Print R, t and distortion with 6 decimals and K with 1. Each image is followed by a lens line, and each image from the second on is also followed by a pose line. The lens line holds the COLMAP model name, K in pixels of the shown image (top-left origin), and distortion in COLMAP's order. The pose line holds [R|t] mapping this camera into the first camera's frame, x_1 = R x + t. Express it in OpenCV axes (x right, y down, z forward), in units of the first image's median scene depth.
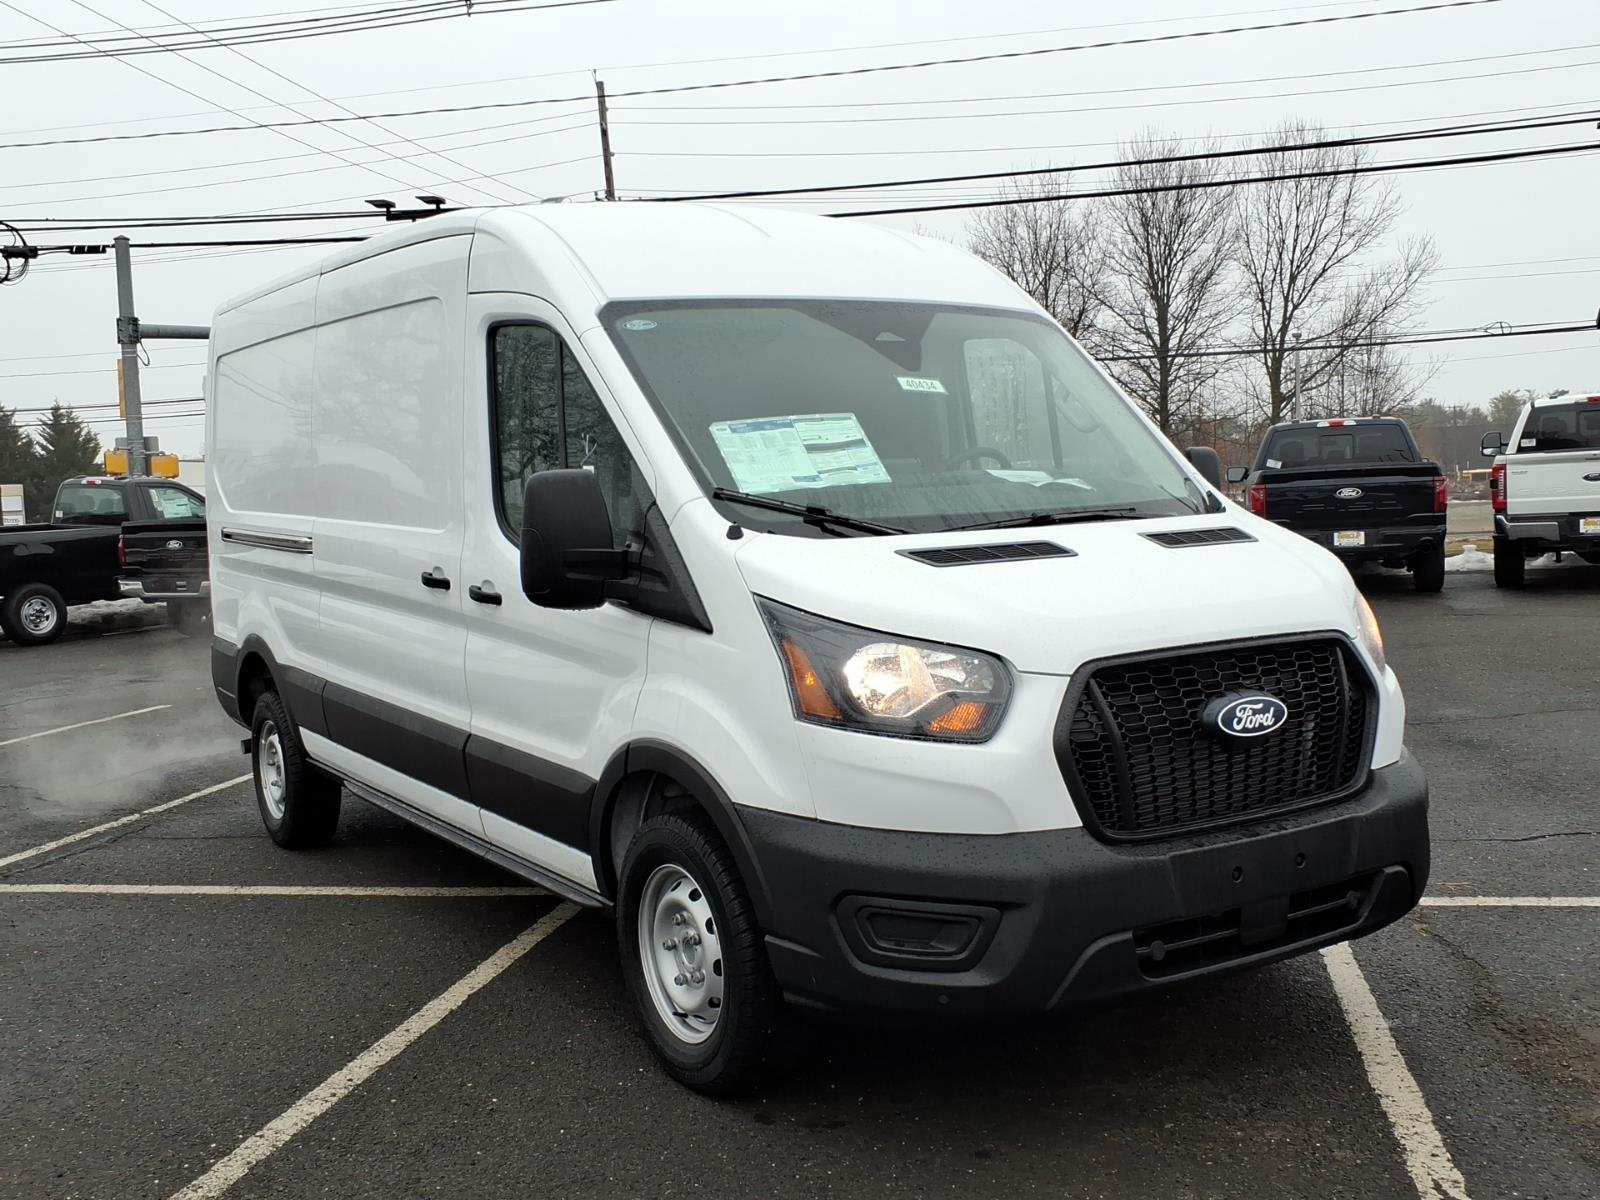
lens RADIAL K [[1769.1, 0, 804.1], [0, 1769.1, 597.6], [0, 0, 1]] dist [0.080506, 0.000000]
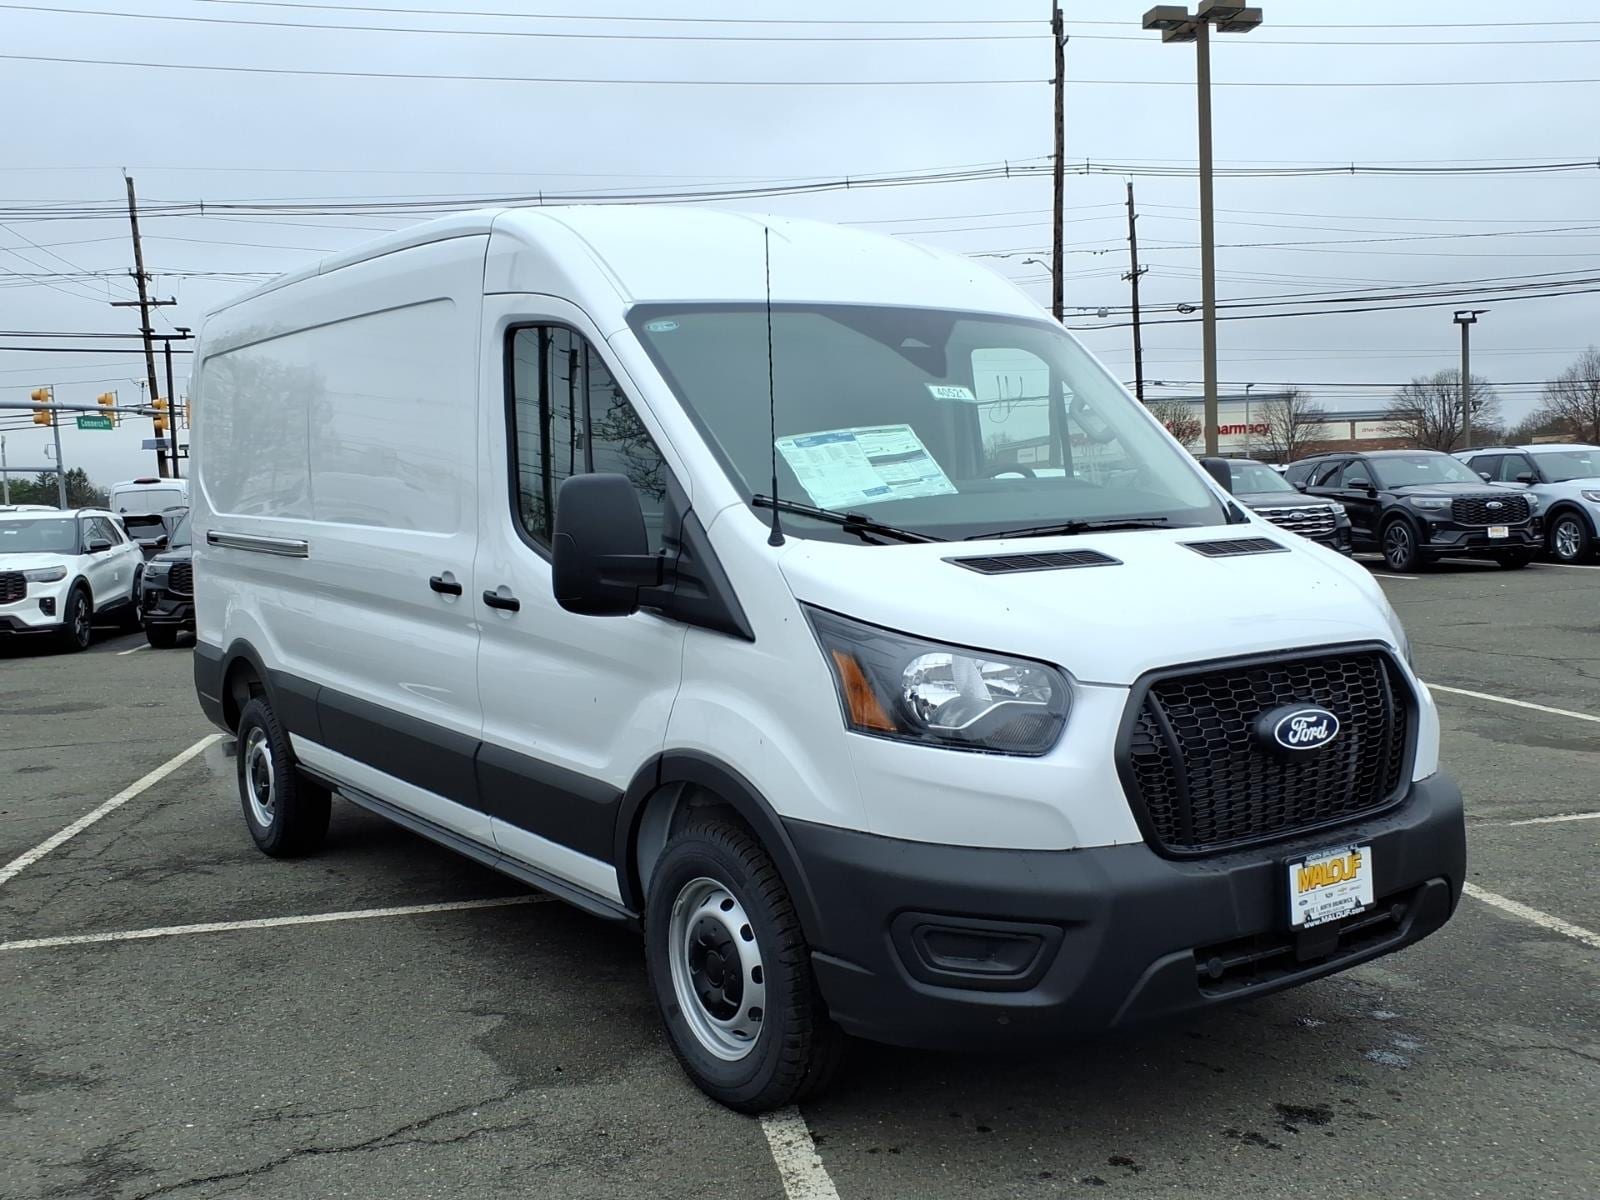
lens RADIAL K [[1703.7, 0, 797.7], [0, 1703.7, 605.7], [0, 0, 1]] dist [0.084005, 0.000000]
pose [[0.999247, 0.005494, 0.038412, -0.062843], [-0.005549, 0.999984, 0.001321, -0.001230], [-0.038404, -0.001533, 0.999261, 0.056804]]
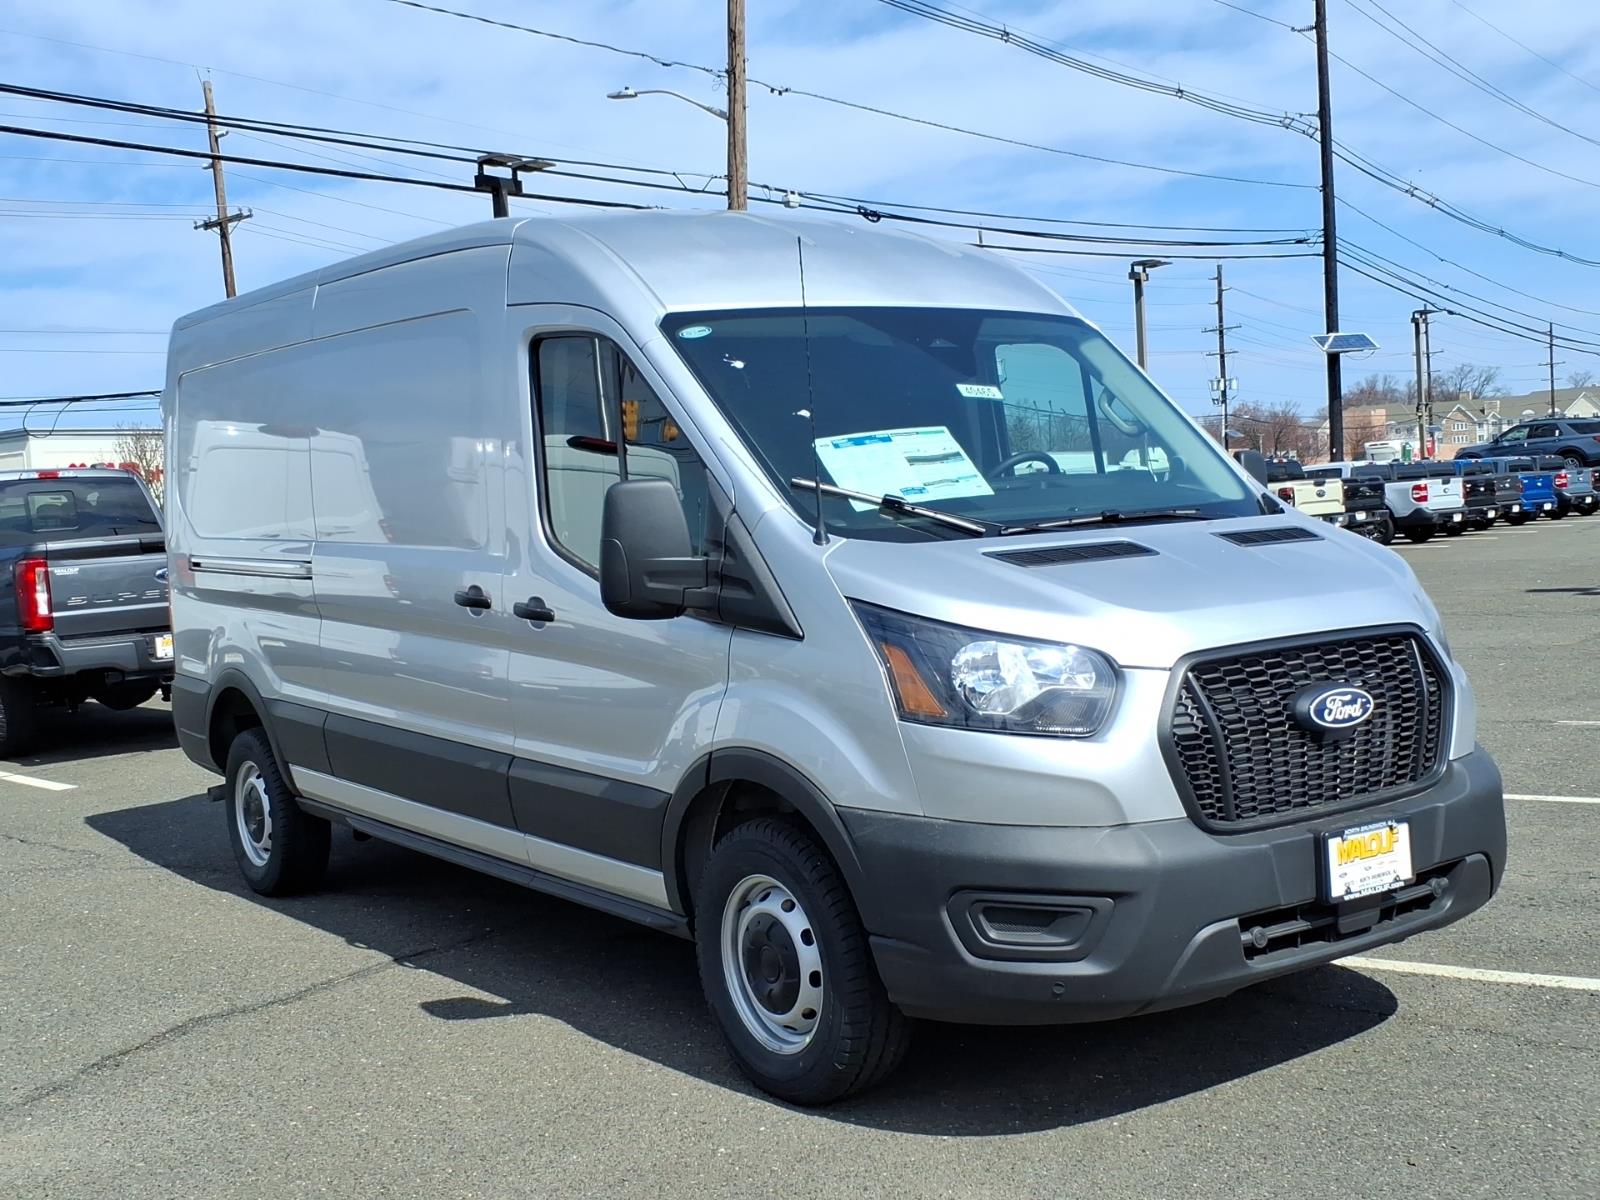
lens RADIAL K [[1967.0, 0, 803.9], [0, 1967.0, 600.0], [0, 0, 1]] dist [0.107650, 0.000000]
pose [[0.998471, -0.021398, 0.050974, -0.105306], [0.022341, 0.999588, -0.018004, 0.017690], [-0.050568, 0.019115, 0.998538, -0.111996]]
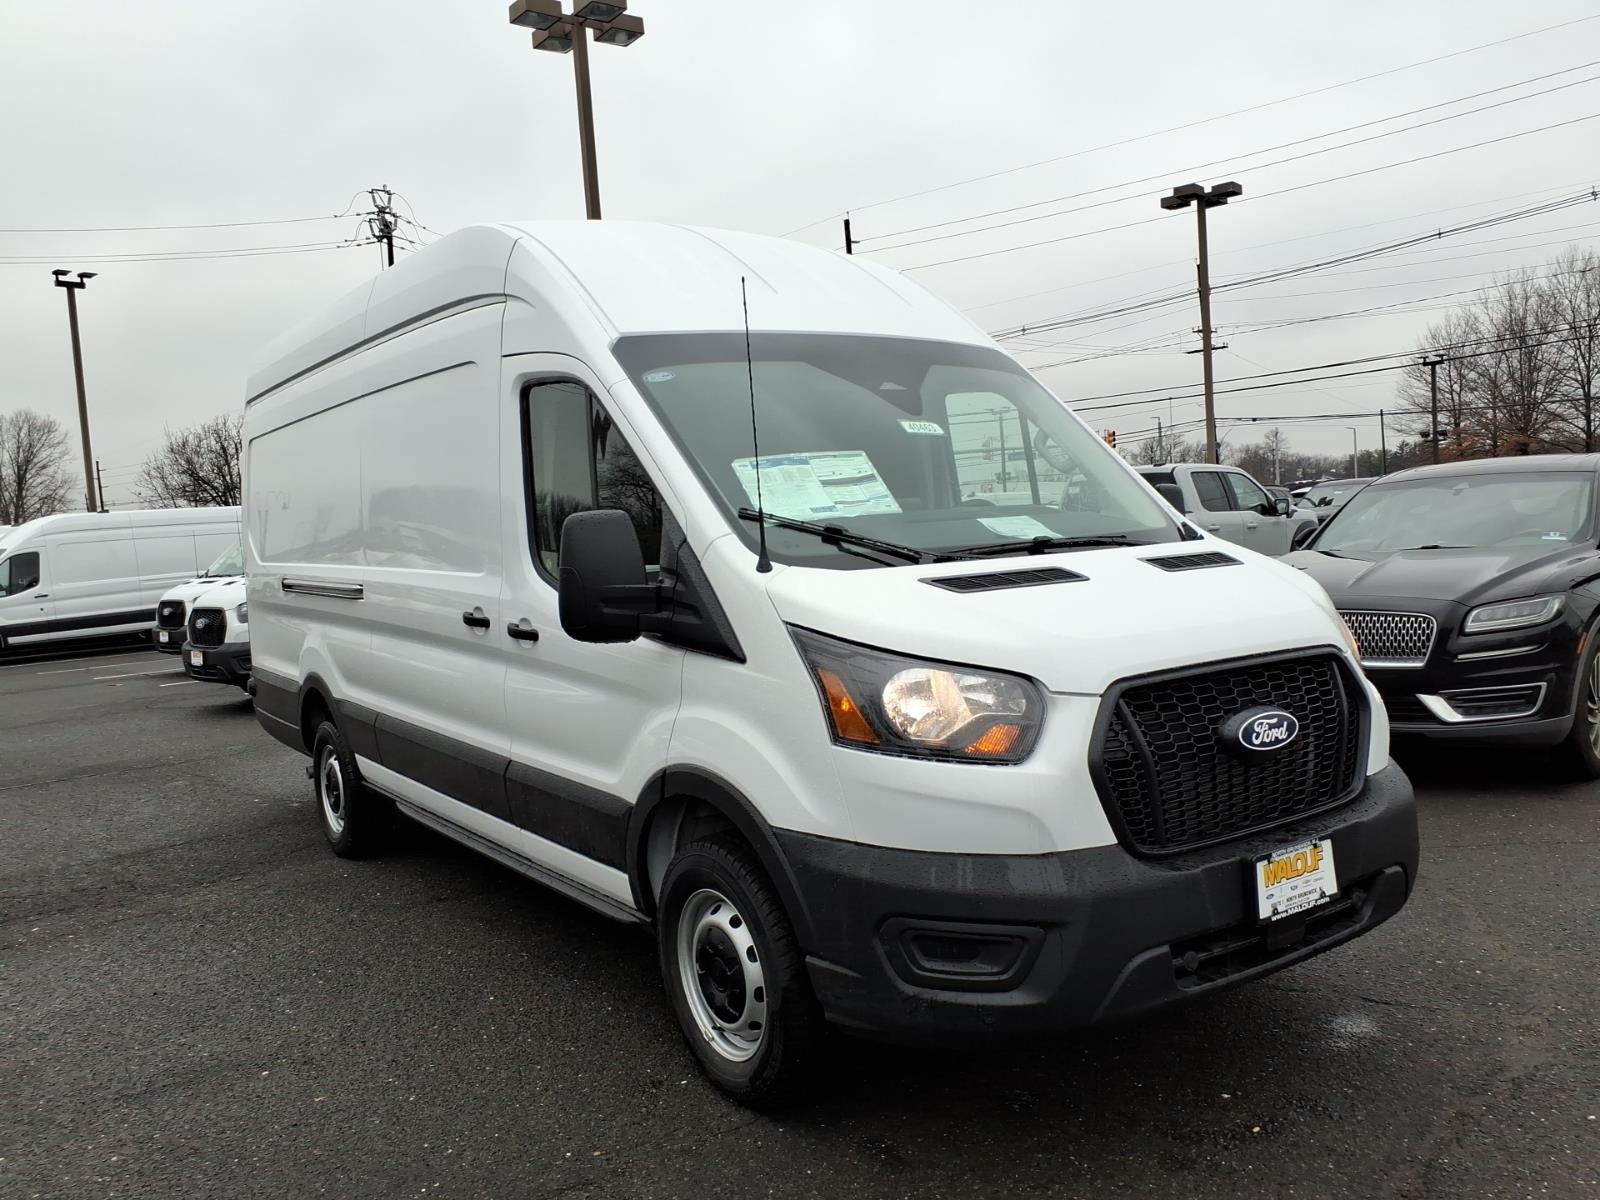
lens RADIAL K [[1409.6, 0, 794.0], [0, 1409.6, 602.4], [0, 0, 1]] dist [0.046697, -0.019916]
pose [[0.999494, -0.022924, 0.022048, -0.040070], [0.023344, 0.999547, -0.018994, 0.000891], [-0.021603, 0.019499, 0.999576, 0.164140]]
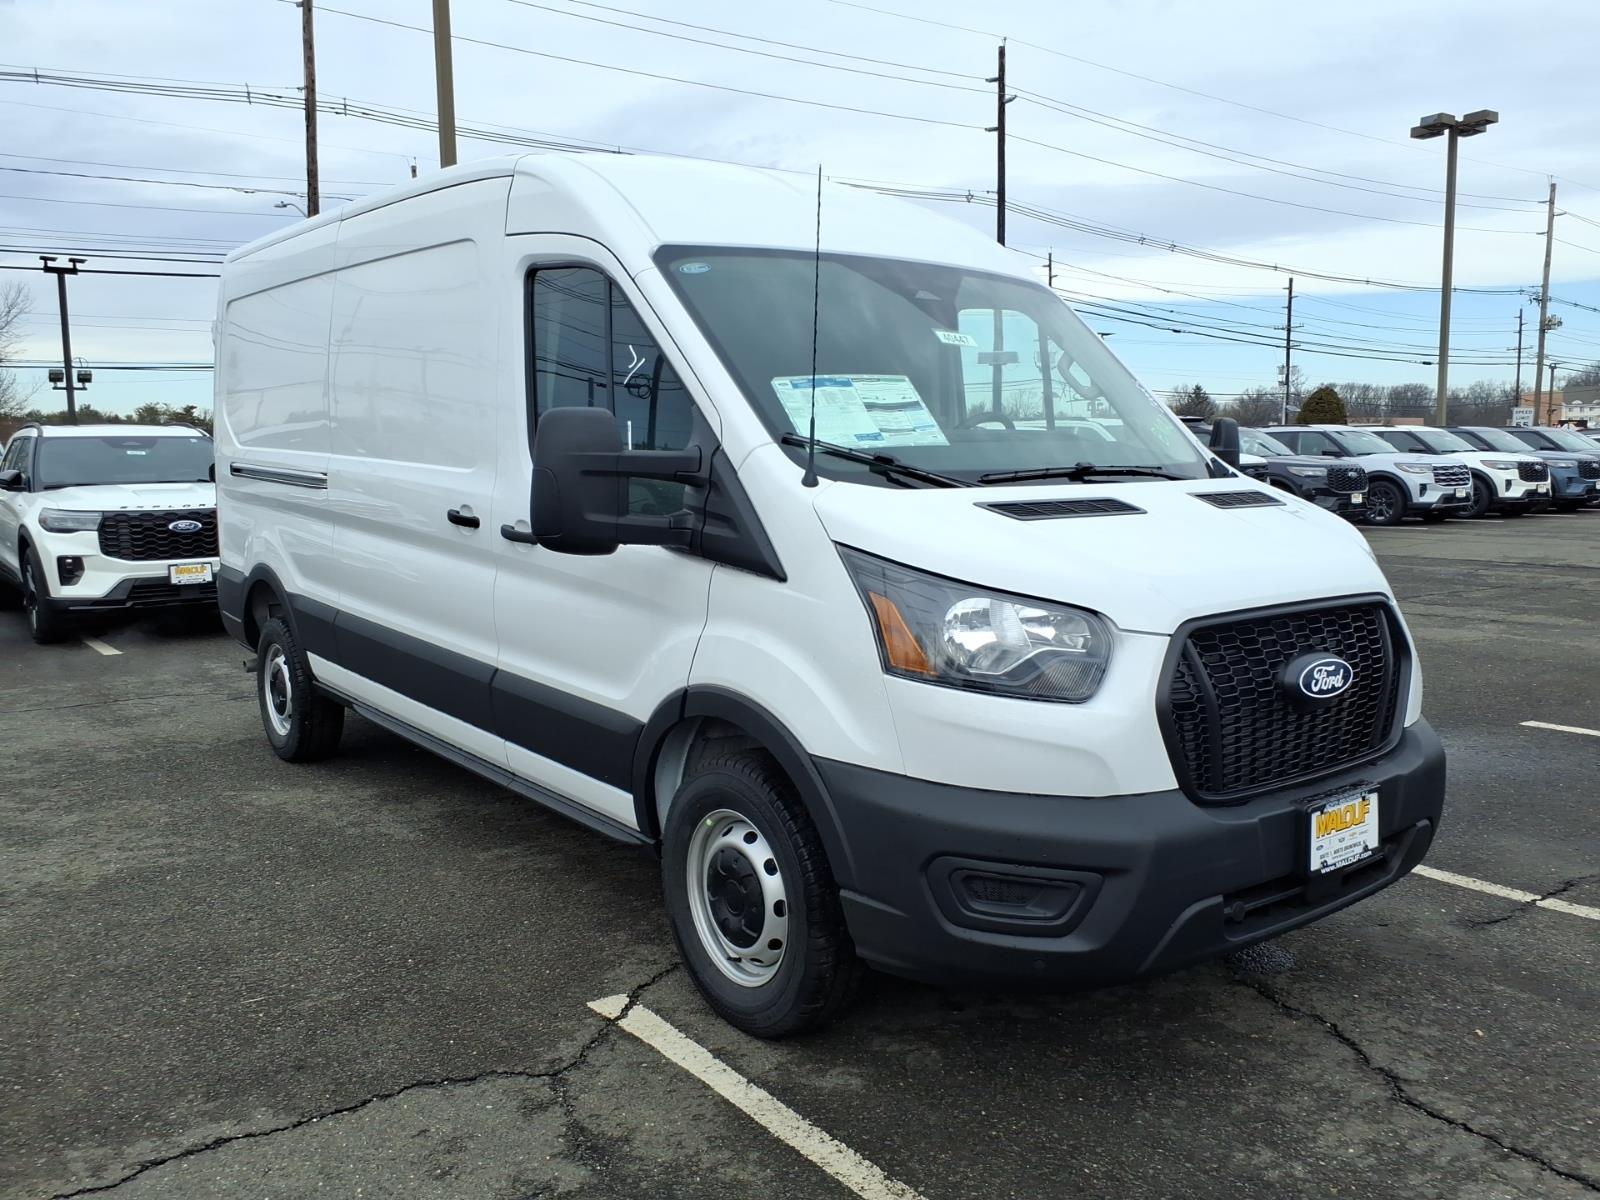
lens RADIAL K [[1409.6, 0, 796.5], [0, 1409.6, 604.7], [0, 0, 1]] dist [0.046697, -0.019916]
pose [[0.995645, 0.024333, 0.089993, -0.113578], [-0.028336, 0.998652, 0.043478, -0.001190], [-0.088814, -0.045838, 0.994993, 0.214862]]
